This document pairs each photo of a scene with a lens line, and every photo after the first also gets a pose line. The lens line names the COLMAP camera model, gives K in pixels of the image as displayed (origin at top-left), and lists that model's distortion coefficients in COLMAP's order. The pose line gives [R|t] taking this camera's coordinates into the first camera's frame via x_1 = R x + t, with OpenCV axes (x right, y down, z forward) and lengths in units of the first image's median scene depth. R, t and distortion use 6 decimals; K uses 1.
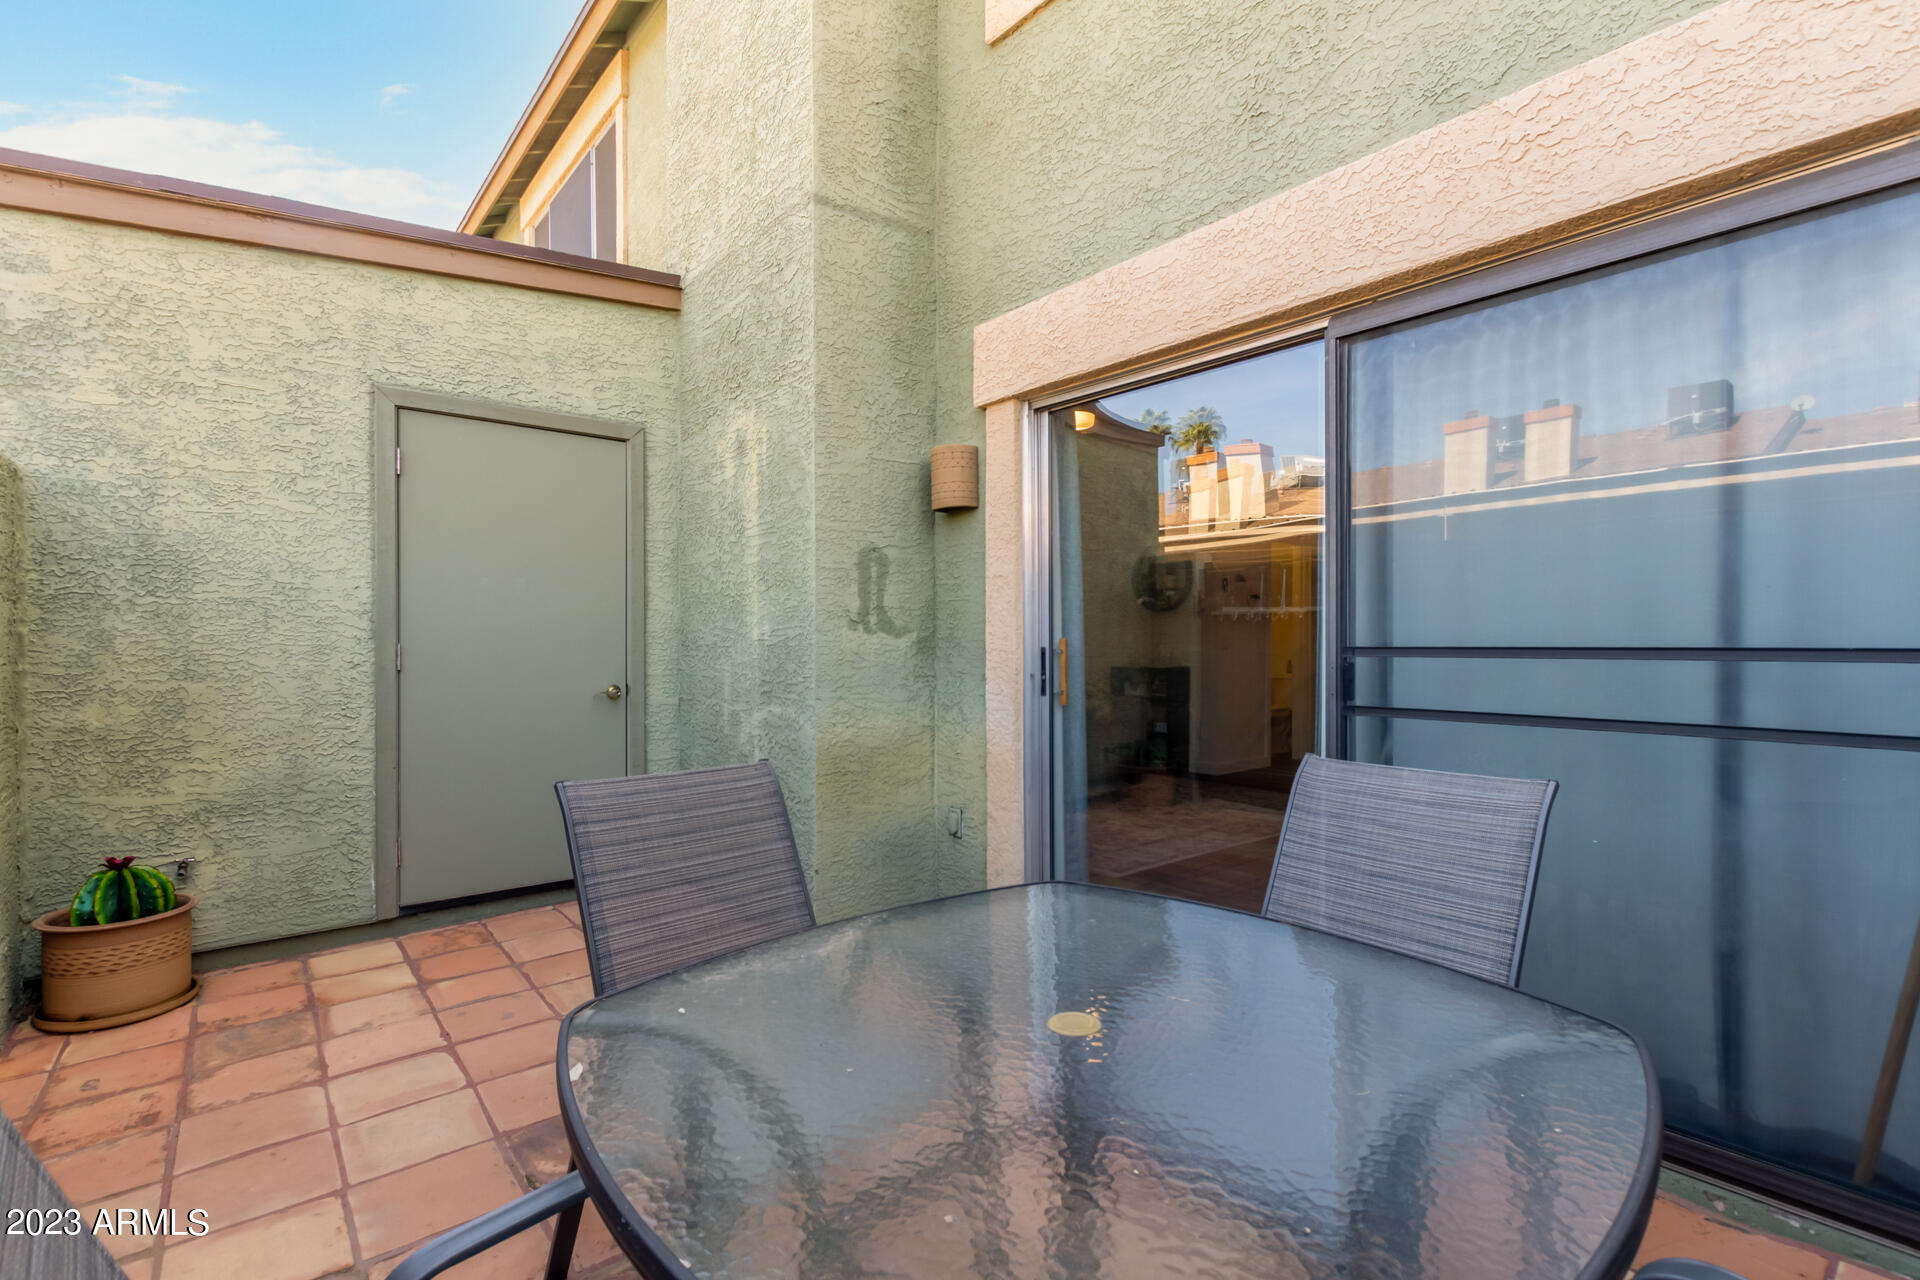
lens RADIAL K [[888.6, 0, 956.1], [0, 888.6, 649.5], [0, 0, 1]] dist [0.010351, -0.004526]
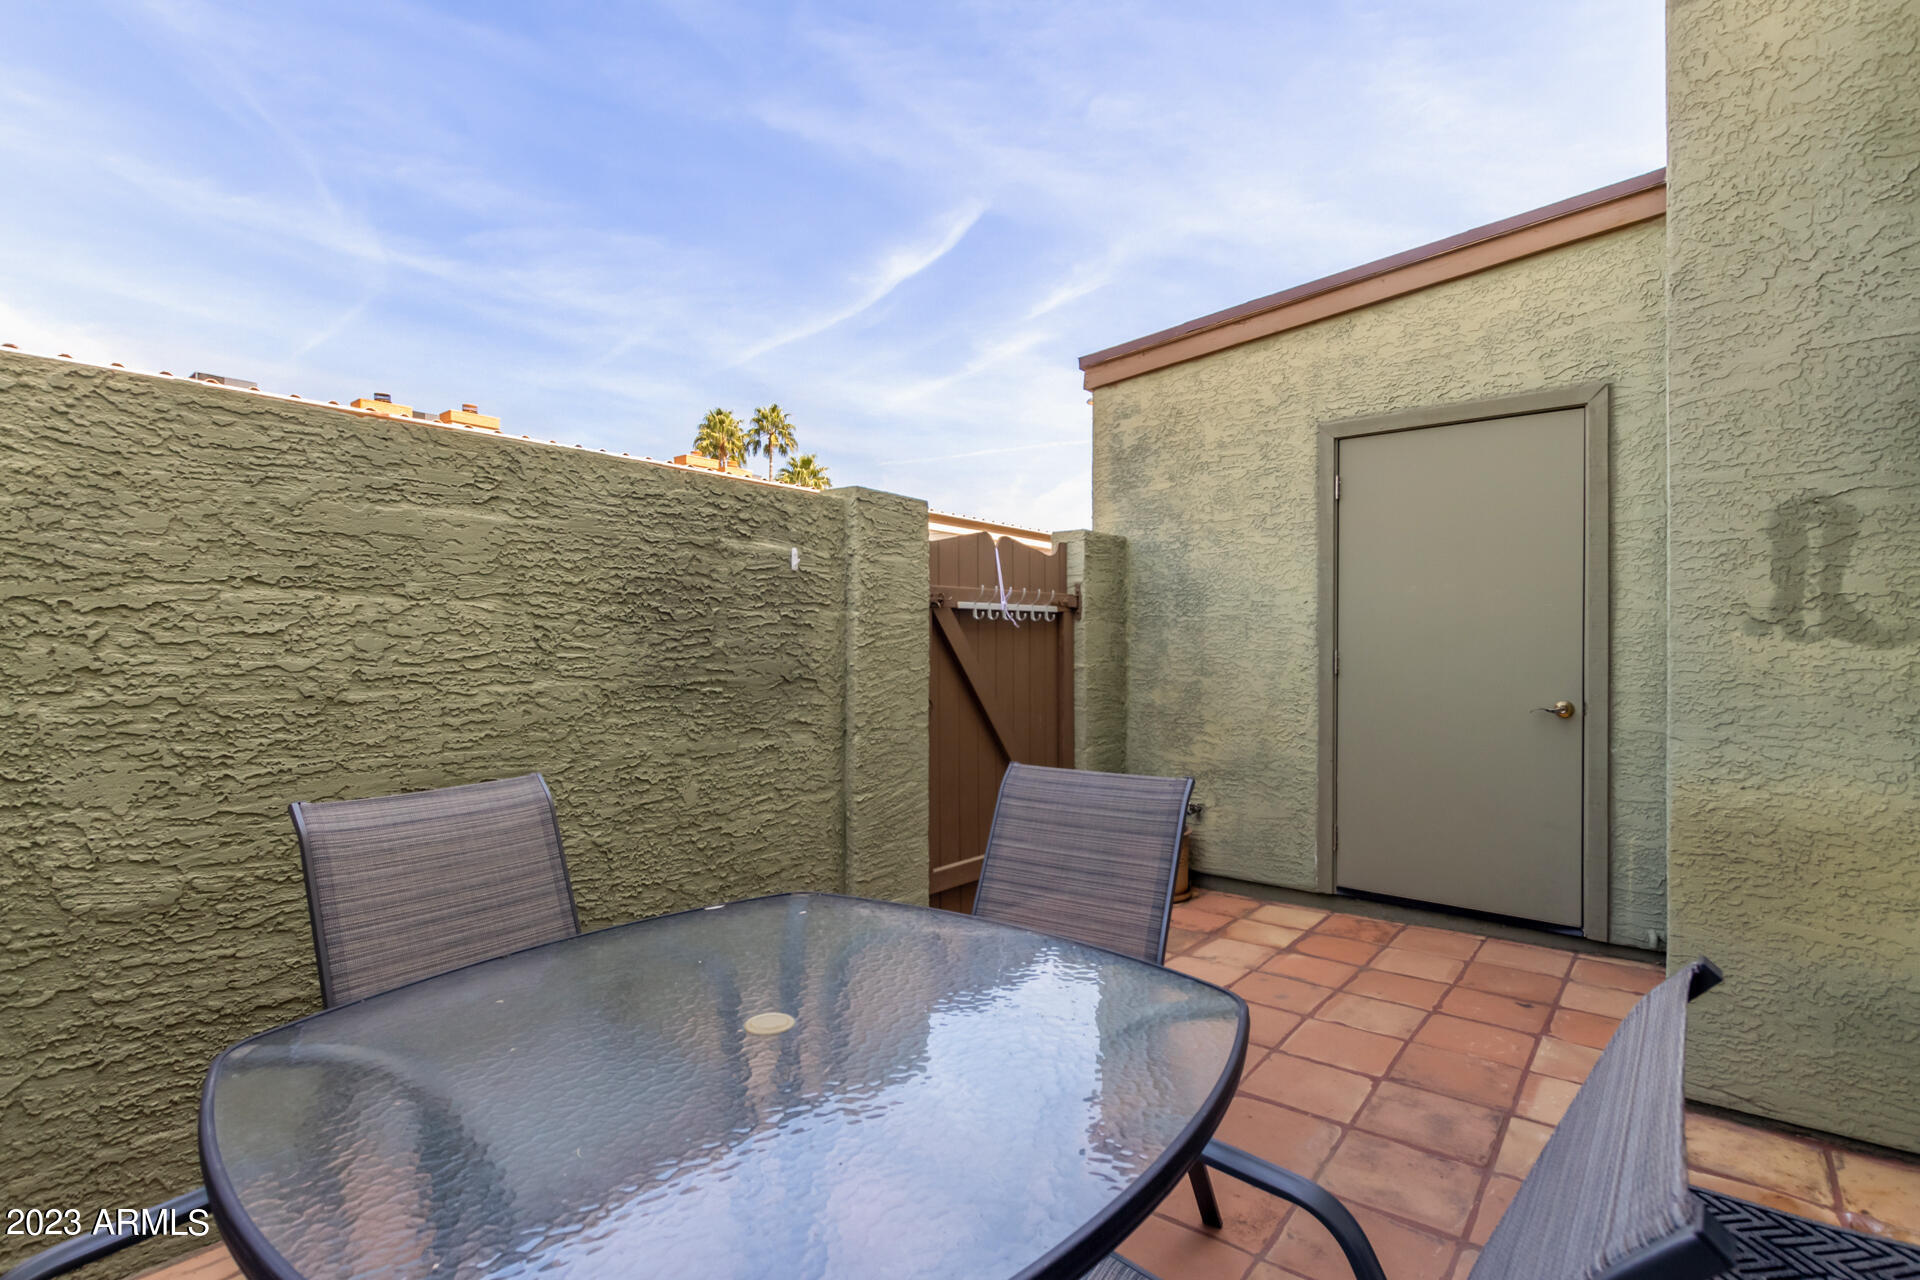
lens RADIAL K [[888.6, 0, 954.4], [0, 888.6, 642.2], [0, 0, 1]] dist [0.010351, -0.004526]
pose [[0.199454, 0.000162, -0.979907, 0.388070], [-0.008844, 0.999960, -0.001635, -0.011096], [0.979867, 0.008992, 0.199447, 0.318760]]
